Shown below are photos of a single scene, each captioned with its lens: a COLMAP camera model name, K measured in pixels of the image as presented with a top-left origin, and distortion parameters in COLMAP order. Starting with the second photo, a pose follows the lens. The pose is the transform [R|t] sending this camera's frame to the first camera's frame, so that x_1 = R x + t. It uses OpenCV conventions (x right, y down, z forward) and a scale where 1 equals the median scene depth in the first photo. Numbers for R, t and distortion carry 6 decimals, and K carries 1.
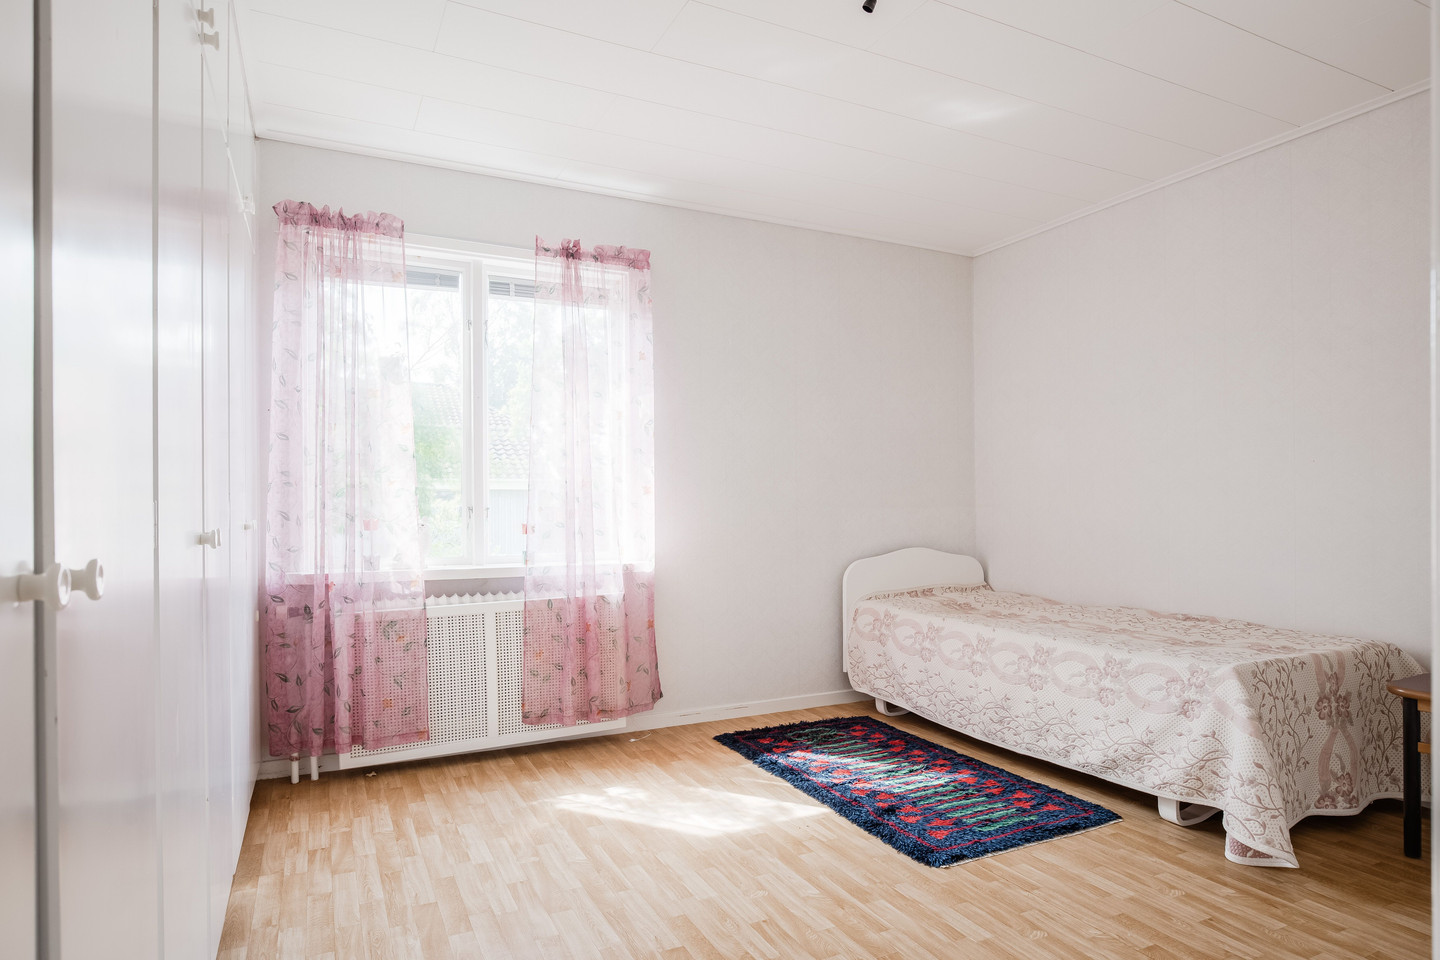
lens RADIAL K [[848.6, 0, 729.7], [0, 848.6, 510.0], [0, 0, 1]] dist [-0.007400, -0.000262]
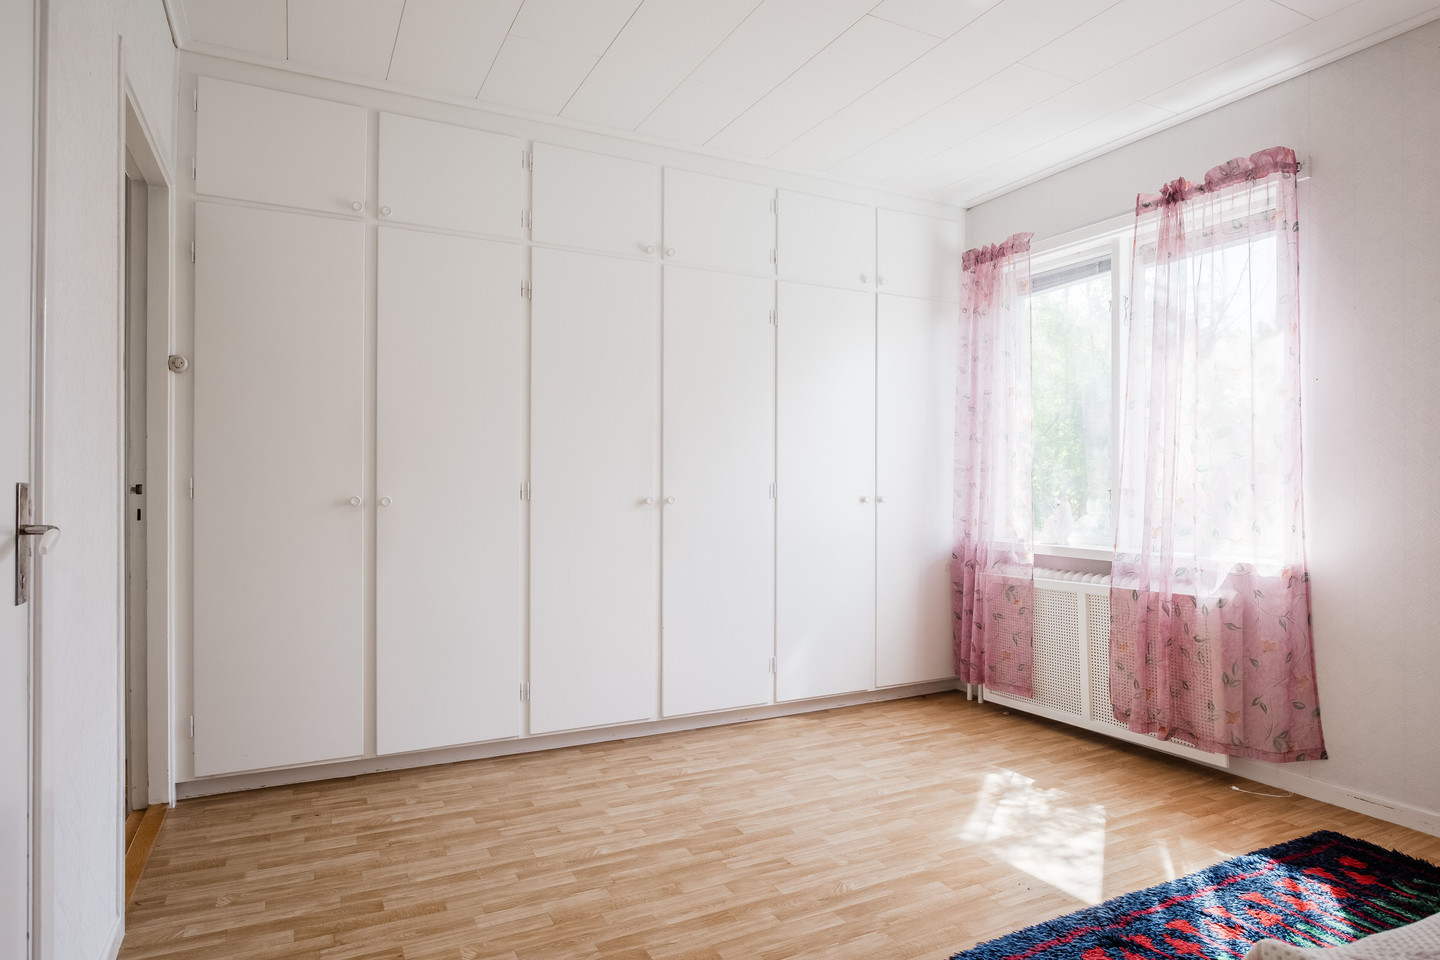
lens RADIAL K [[840.5, 0, 726.5], [0, 840.5, 485.5], [0, 0, 1]] dist [-0.001915, 0.000008]
pose [[0.008123, 0.003677, -0.999960, 0.696269], [-0.009792, 0.999946, 0.003597, -0.005849], [0.999919, 0.009762, 0.008159, 0.557450]]
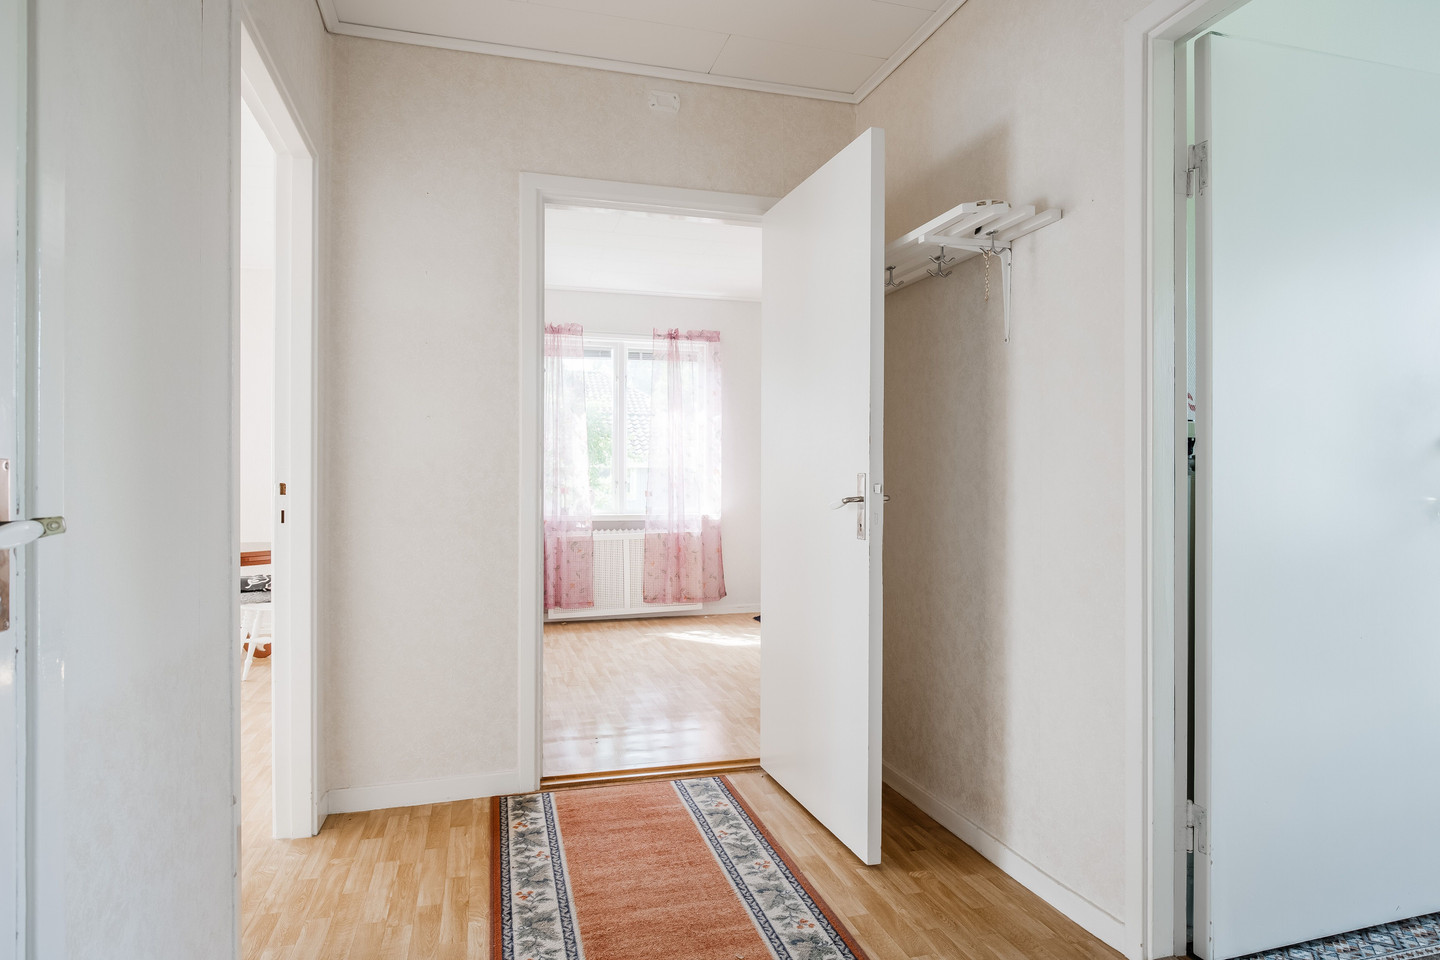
lens RADIAL K [[840.5, 0, 726.5], [0, 840.5, 485.5], [0, 0, 1]] dist [-0.001915, 0.000008]
pose [[0.984012, 0.009426, -0.177853, 0.240852], [-0.008445, 0.999945, 0.006271, -0.007340], [0.177903, -0.004668, 0.984037, -0.713178]]
